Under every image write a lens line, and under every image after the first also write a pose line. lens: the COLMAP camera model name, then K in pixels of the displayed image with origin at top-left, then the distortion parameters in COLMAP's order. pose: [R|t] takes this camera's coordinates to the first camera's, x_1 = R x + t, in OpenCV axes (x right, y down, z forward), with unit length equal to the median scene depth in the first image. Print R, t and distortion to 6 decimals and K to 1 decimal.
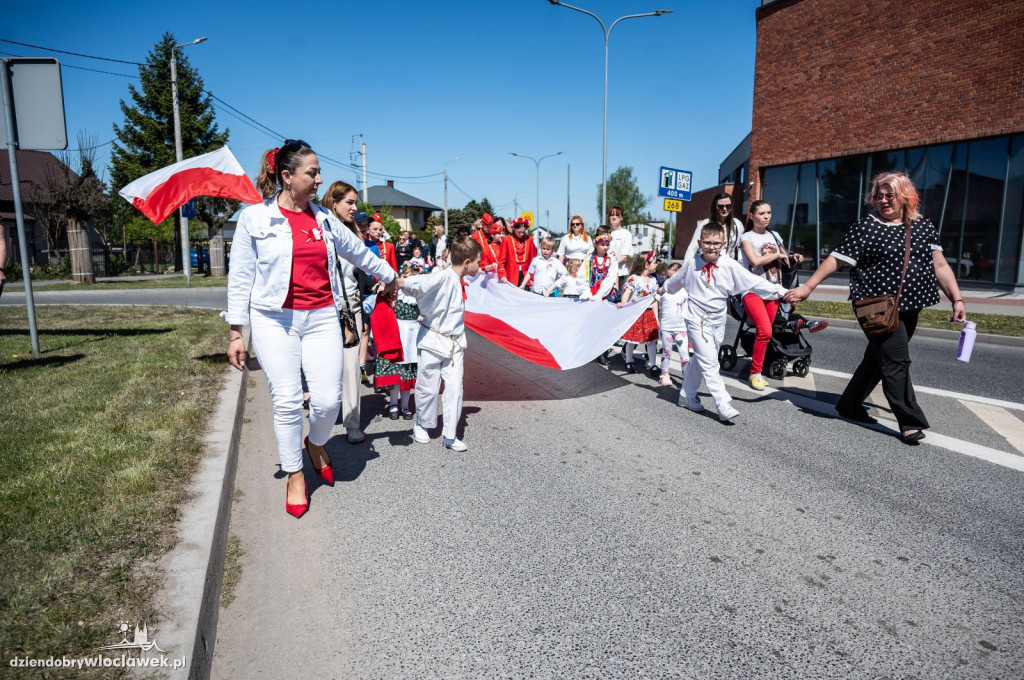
lens RADIAL K [[711.2, 0, 521.5], [0, 711.2, 341.2], [0, 0, 1]] dist [0.002568, -0.000639]
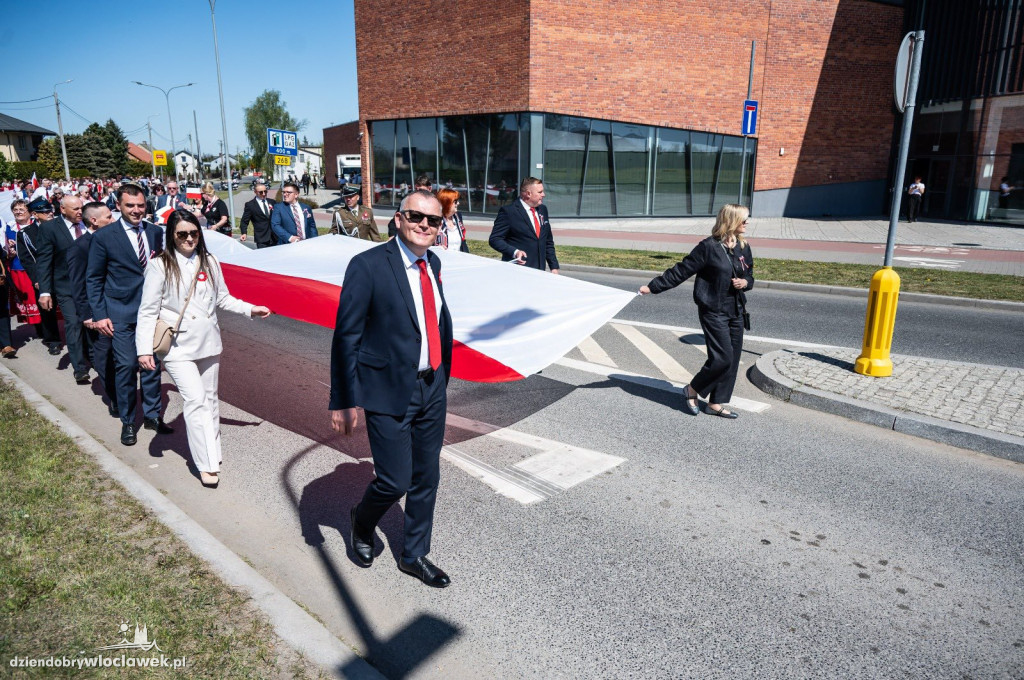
lens RADIAL K [[711.2, 0, 524.5], [0, 711.2, 342.9], [0, 0, 1]] dist [0.002568, -0.000639]
pose [[0.897854, -0.106552, 0.427206, 0.019372], [0.060278, 0.990887, 0.120456, 0.000961], [-0.436147, -0.082401, 0.896095, -0.236892]]
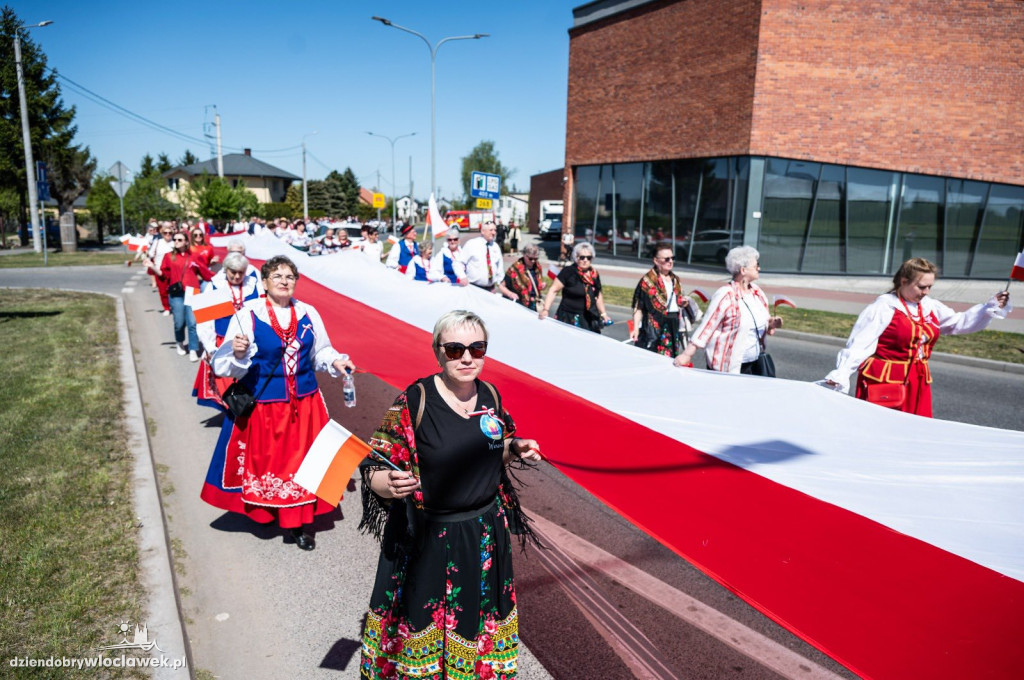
lens RADIAL K [[711.2, 0, 520.1], [0, 711.2, 338.8], [0, 0, 1]] dist [0.002568, -0.000639]
pose [[0.984474, -0.011740, 0.175137, 0.040760], [0.004473, 0.999115, 0.041831, -0.006810], [-0.175473, -0.040398, 0.983655, -0.162096]]
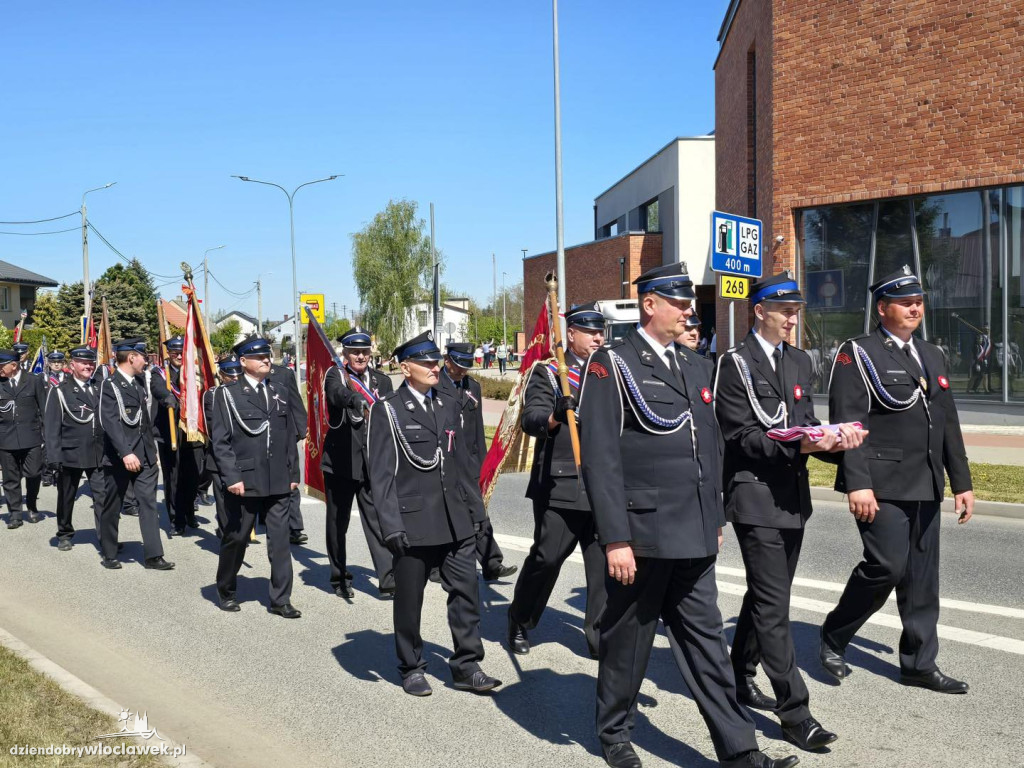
lens RADIAL K [[1319.3, 0, 518.3], [0, 1319.3, 378.9], [0, 0, 1]] dist [0.076632, 0.000000]
pose [[0.967664, -0.033597, 0.249994, -0.123261], [0.059605, 0.993478, -0.097201, -0.032223], [-0.245098, 0.108959, 0.963356, 0.103338]]
